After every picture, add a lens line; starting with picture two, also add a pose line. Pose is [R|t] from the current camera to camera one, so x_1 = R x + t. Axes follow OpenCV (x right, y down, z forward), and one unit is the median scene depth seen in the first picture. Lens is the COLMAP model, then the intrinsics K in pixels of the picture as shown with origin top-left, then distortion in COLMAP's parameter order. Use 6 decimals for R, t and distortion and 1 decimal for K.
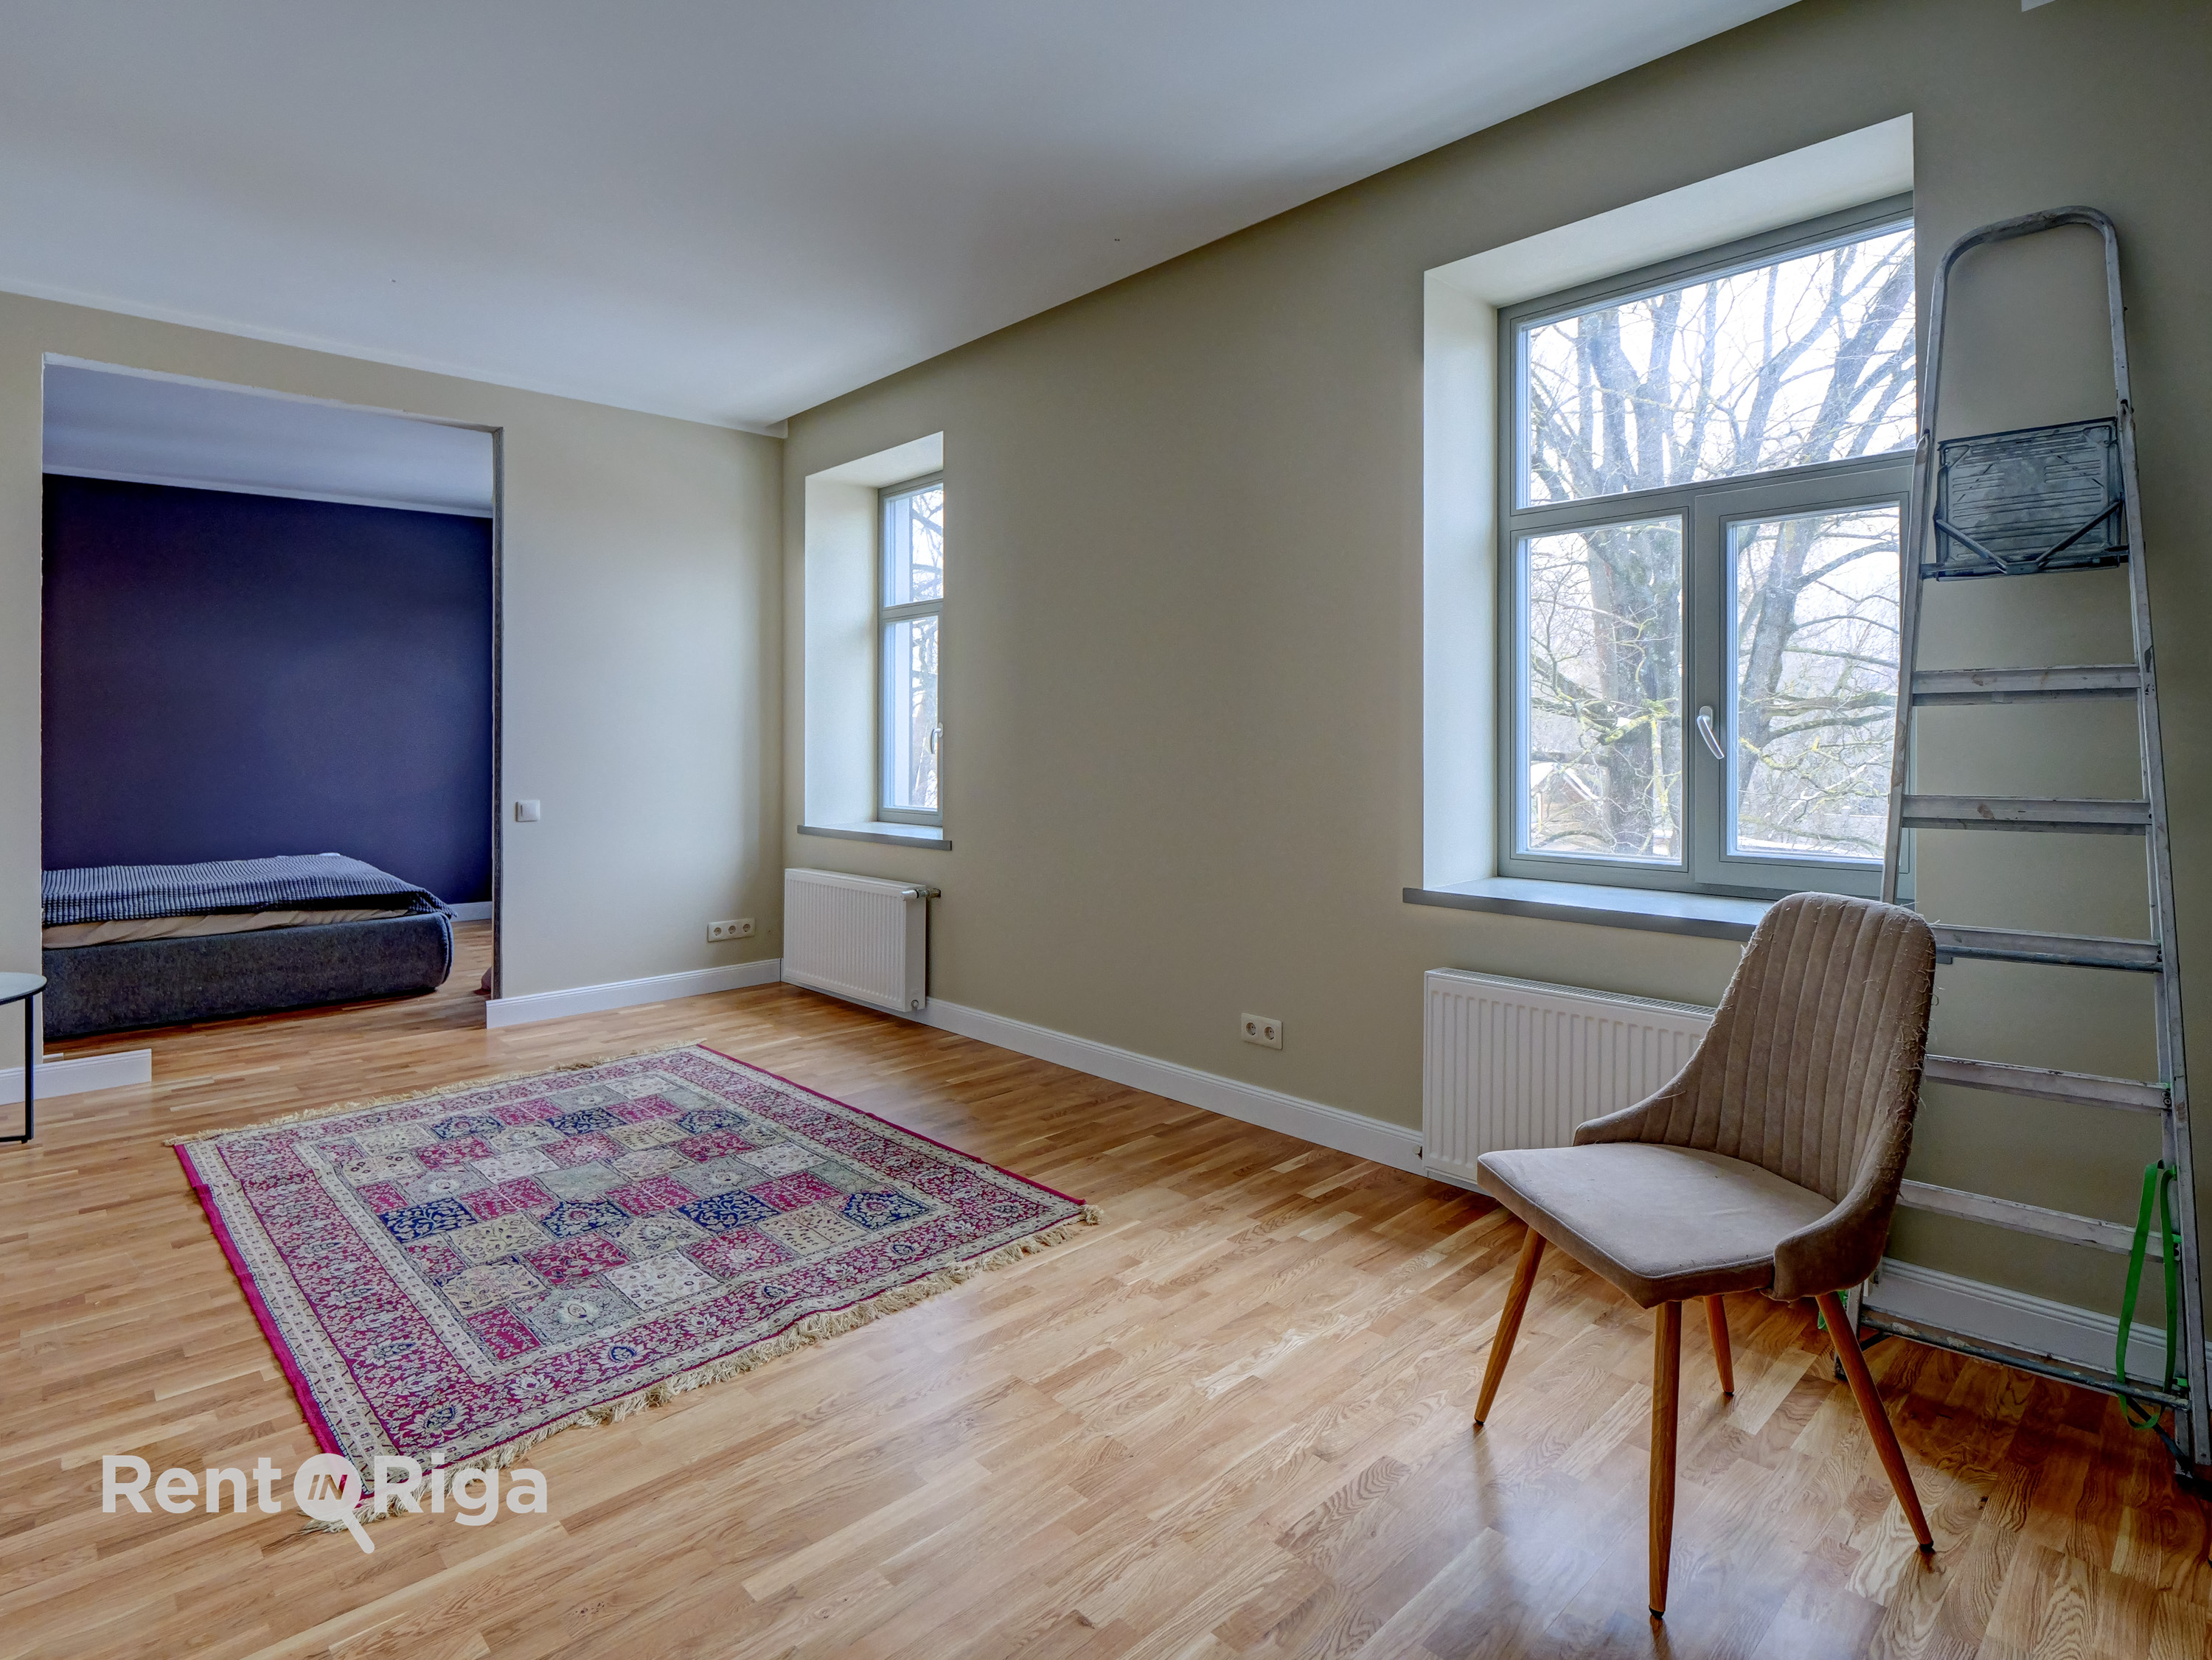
lens RADIAL K [[1190.3, 0, 1127.8], [0, 1190.3, 734.1], [0, 0, 1]] dist [-0.004486, -0.002942]
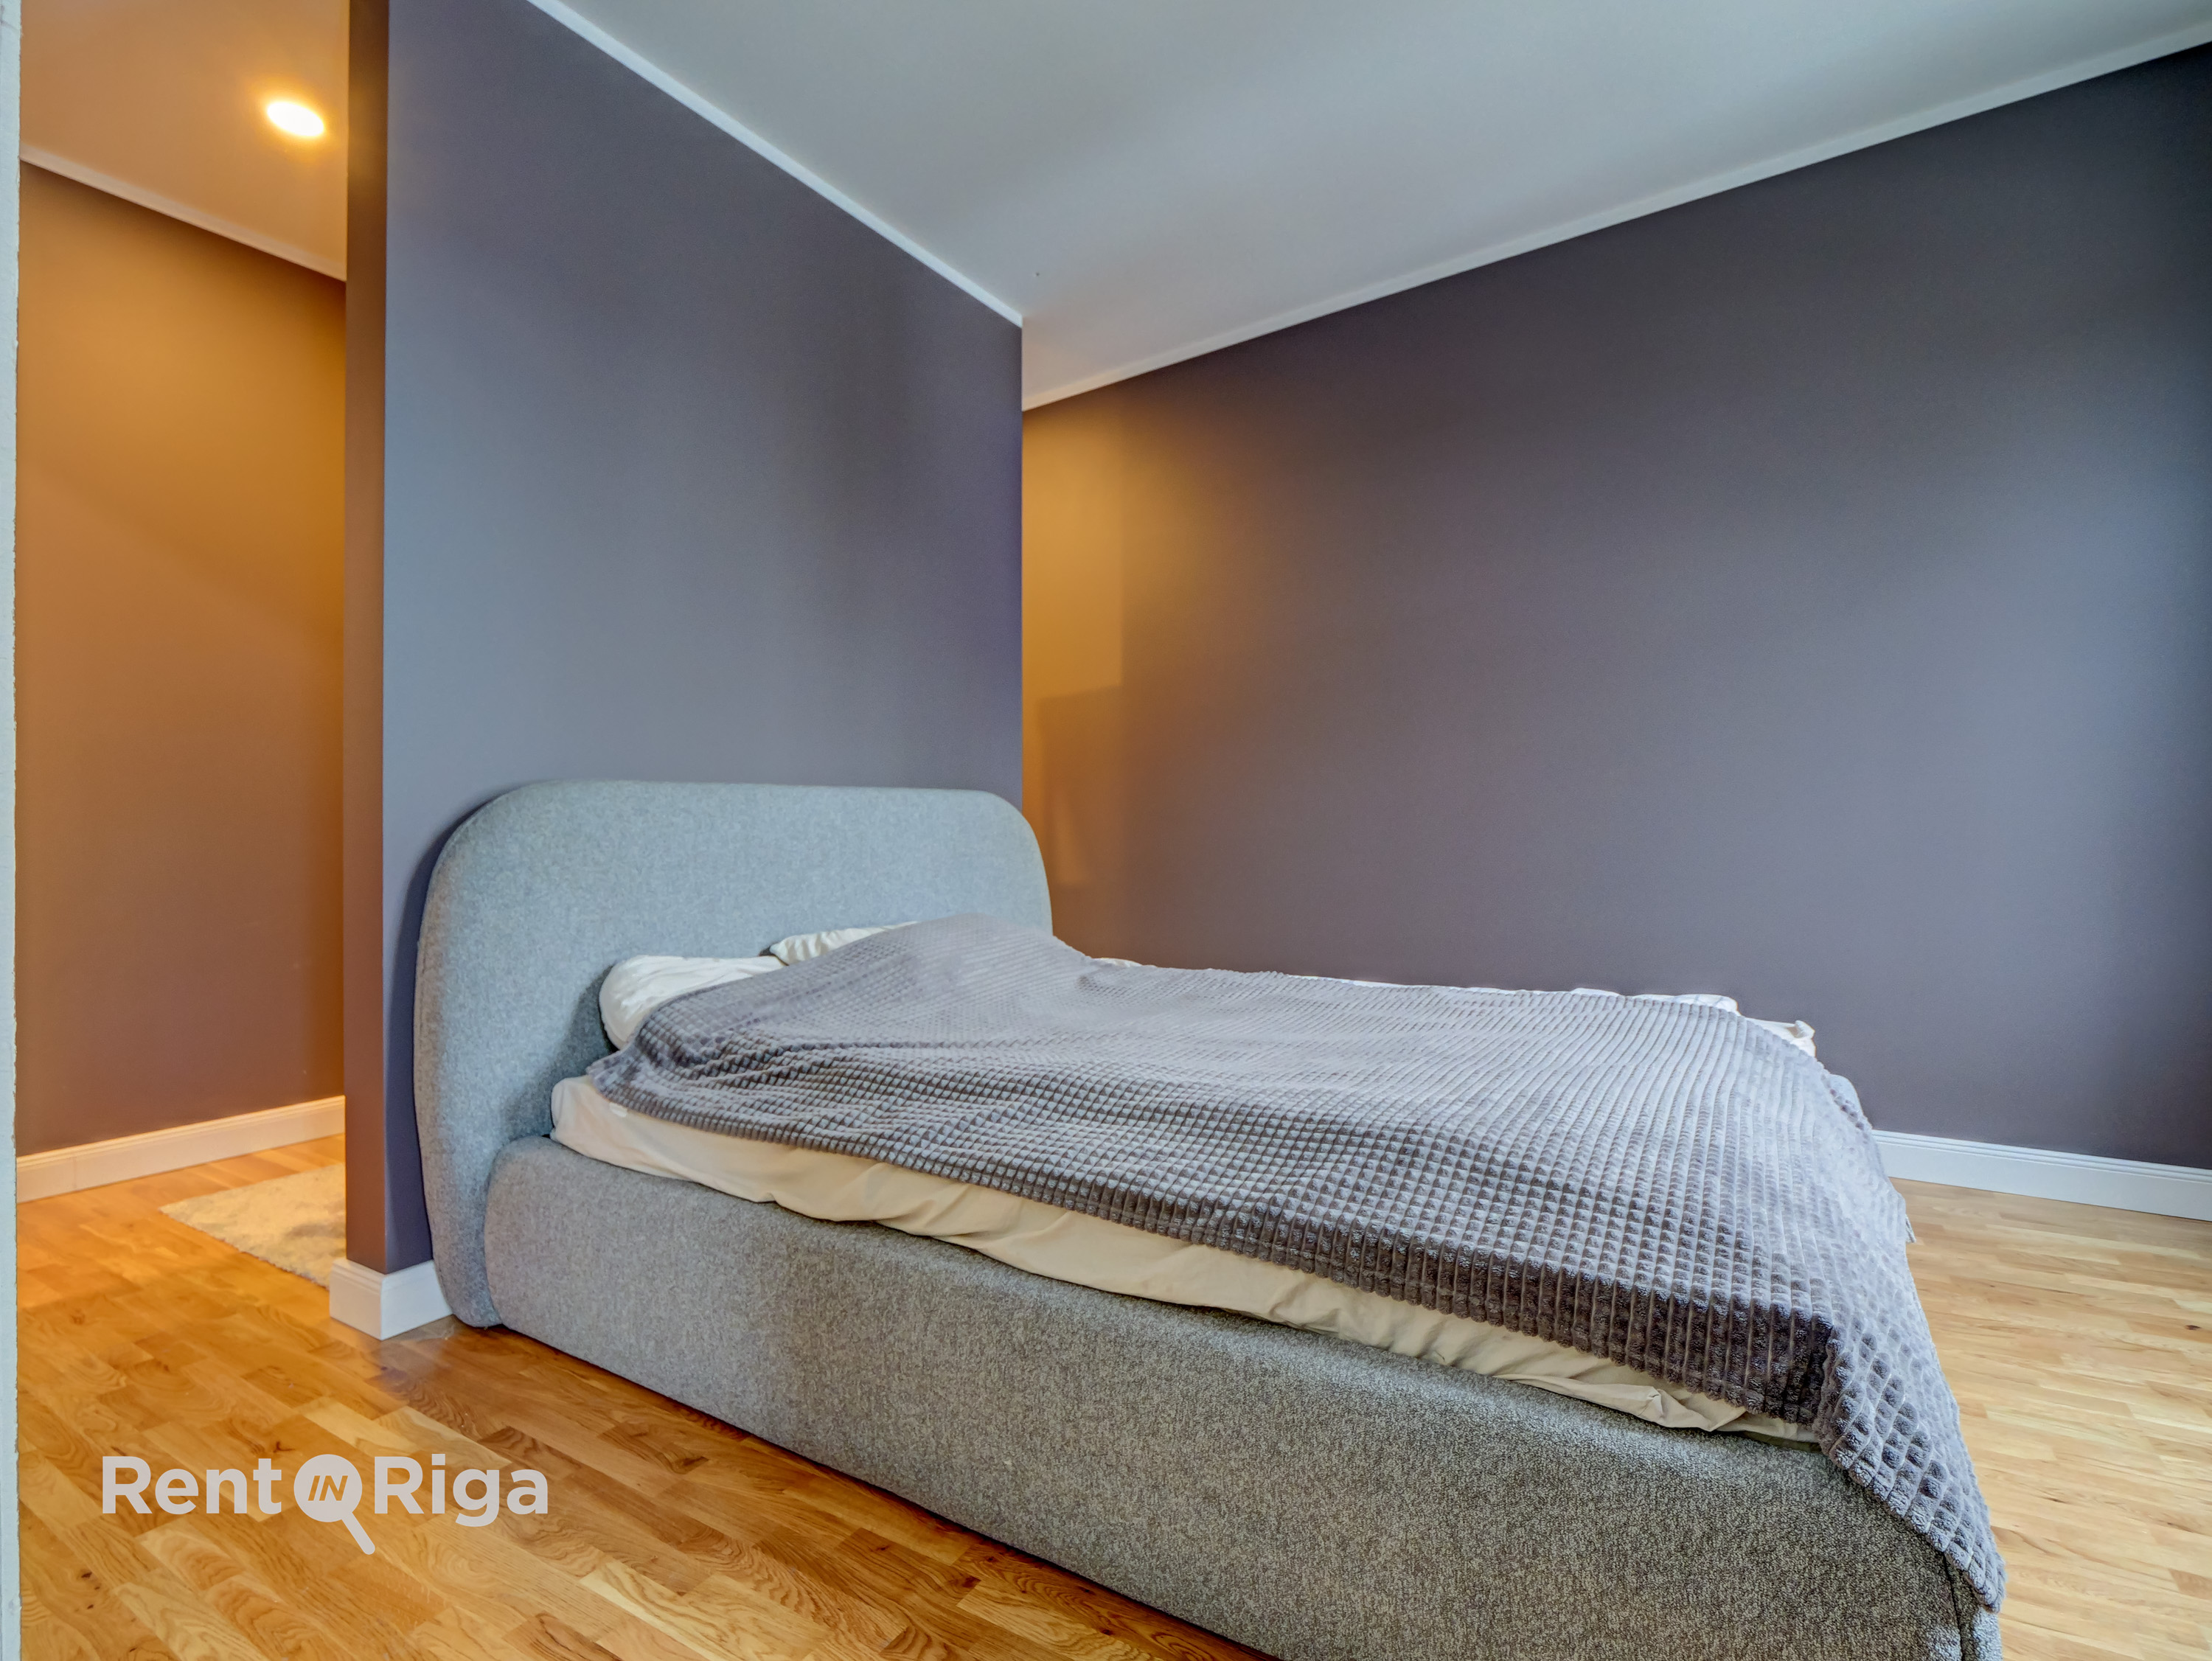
lens RADIAL K [[1053.5, 0, 1106.0], [0, 1053.5, 830.5], [0, 0, 1]] dist [0.003232, 0.000131]
pose [[0.251399, 0.002098, -0.967881, -0.799210], [0.013699, 0.999890, 0.005725, 0.085000], [0.967787, -0.014698, 0.251342, 1.472843]]
